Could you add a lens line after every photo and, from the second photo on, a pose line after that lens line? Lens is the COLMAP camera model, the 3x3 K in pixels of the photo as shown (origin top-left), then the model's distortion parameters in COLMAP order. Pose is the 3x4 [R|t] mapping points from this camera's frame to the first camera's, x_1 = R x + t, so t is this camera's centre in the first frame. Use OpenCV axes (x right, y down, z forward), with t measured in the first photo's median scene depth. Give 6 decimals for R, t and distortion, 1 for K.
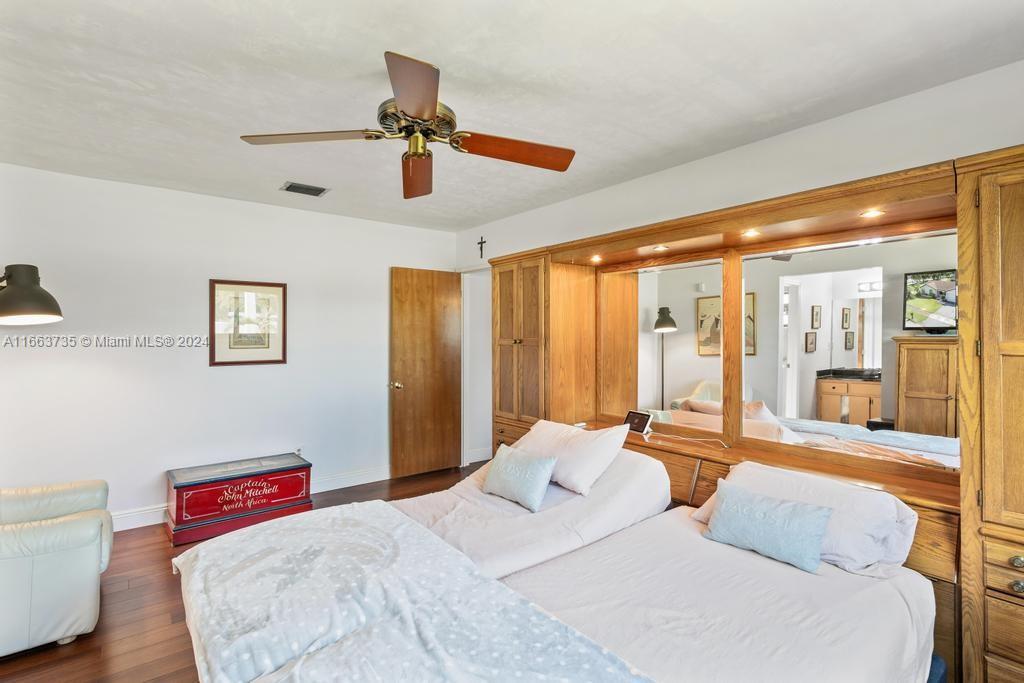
lens RADIAL K [[470.6, 0, 512.0], [0, 470.6, 341.5], [0, 0, 1]] dist [0.015562, 0.000127]
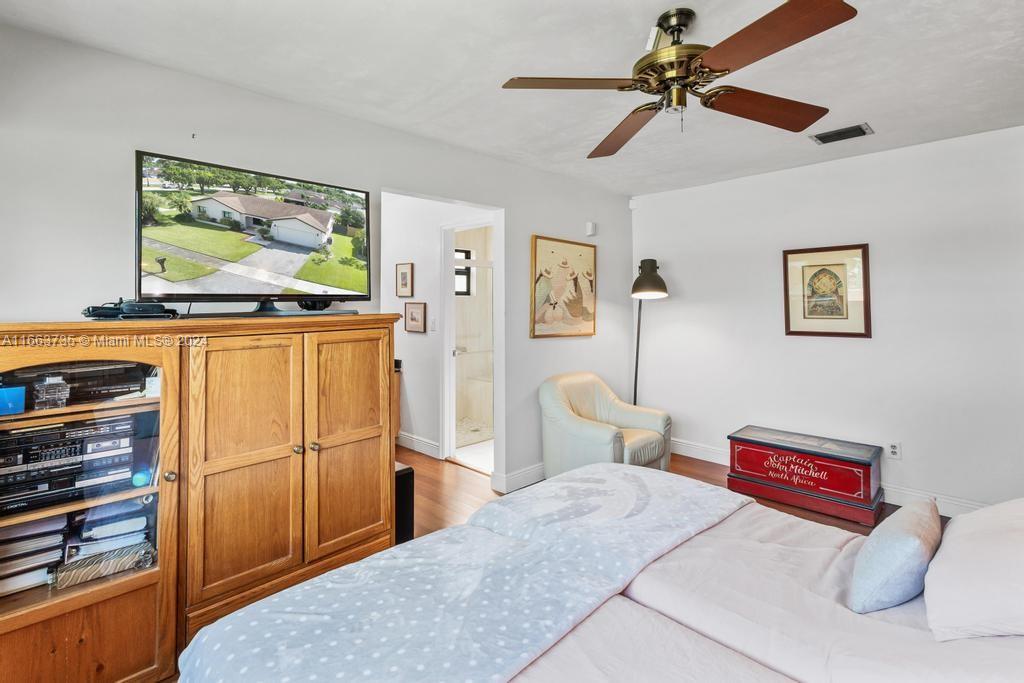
lens RADIAL K [[499.7, 0, 530.9], [0, 499.7, 291.2], [0, 0, 1]] dist [0.006544, 0.000349]
pose [[0.140553, -0.031422, -0.989574, 0.384696], [-0.006994, 0.999440, -0.032729, -0.003576], [0.990048, 0.011521, 0.140255, 0.318174]]
